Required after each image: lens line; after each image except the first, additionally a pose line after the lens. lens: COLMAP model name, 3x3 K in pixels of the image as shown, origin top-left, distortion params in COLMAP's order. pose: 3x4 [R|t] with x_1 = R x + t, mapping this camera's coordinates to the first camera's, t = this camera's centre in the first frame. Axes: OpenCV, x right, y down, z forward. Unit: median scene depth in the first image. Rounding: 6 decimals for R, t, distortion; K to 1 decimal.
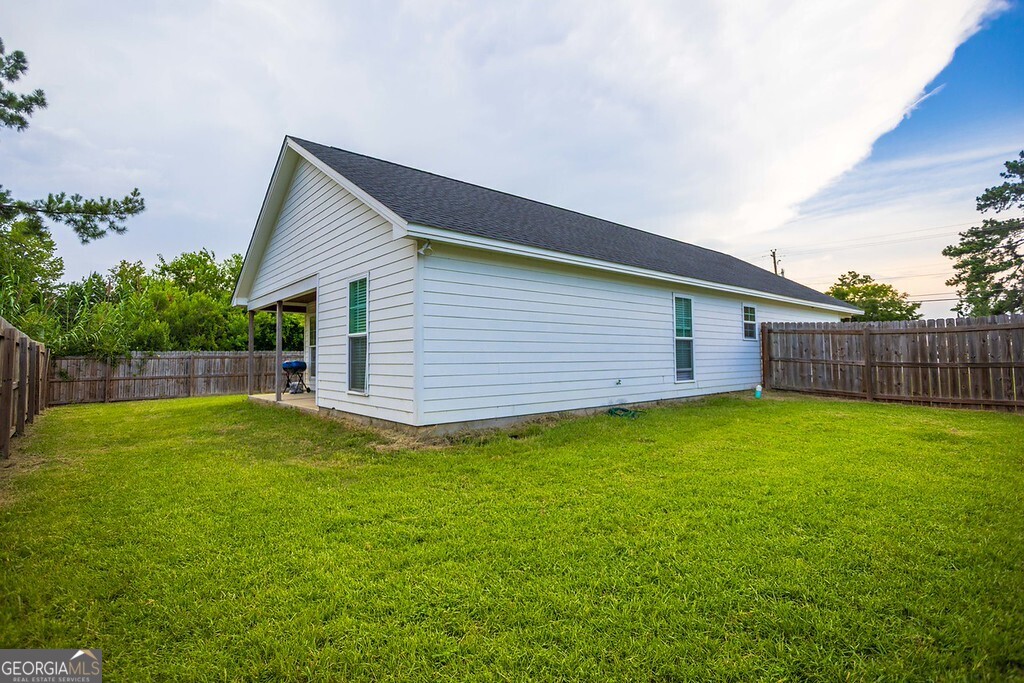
lens RADIAL K [[502.2, 0, 512.7], [0, 502.2, 336.4], [0, 0, 1]] dist [-0.002453, -0.000088]
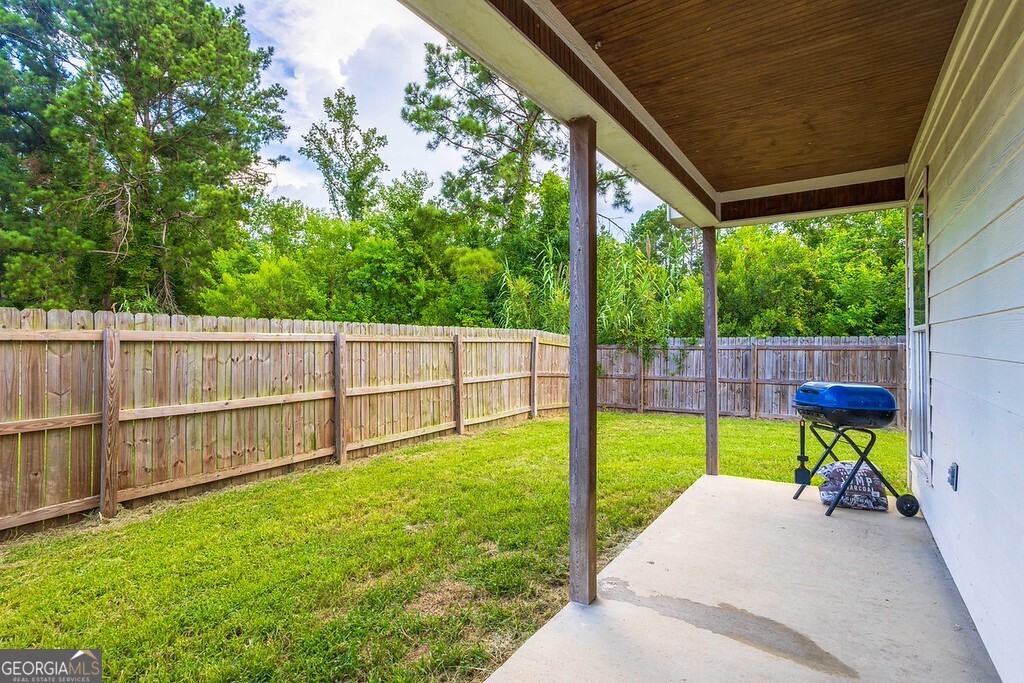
lens RADIAL K [[502.2, 0, 512.1], [0, 502.2, 336.1], [0, 0, 1]] dist [-0.002453, -0.000088]
pose [[0.290845, 0.005561, -0.956754, -0.176086], [0.044081, 0.998843, 0.019206, 0.004928], [0.955754, -0.047760, 0.290263, 0.586440]]
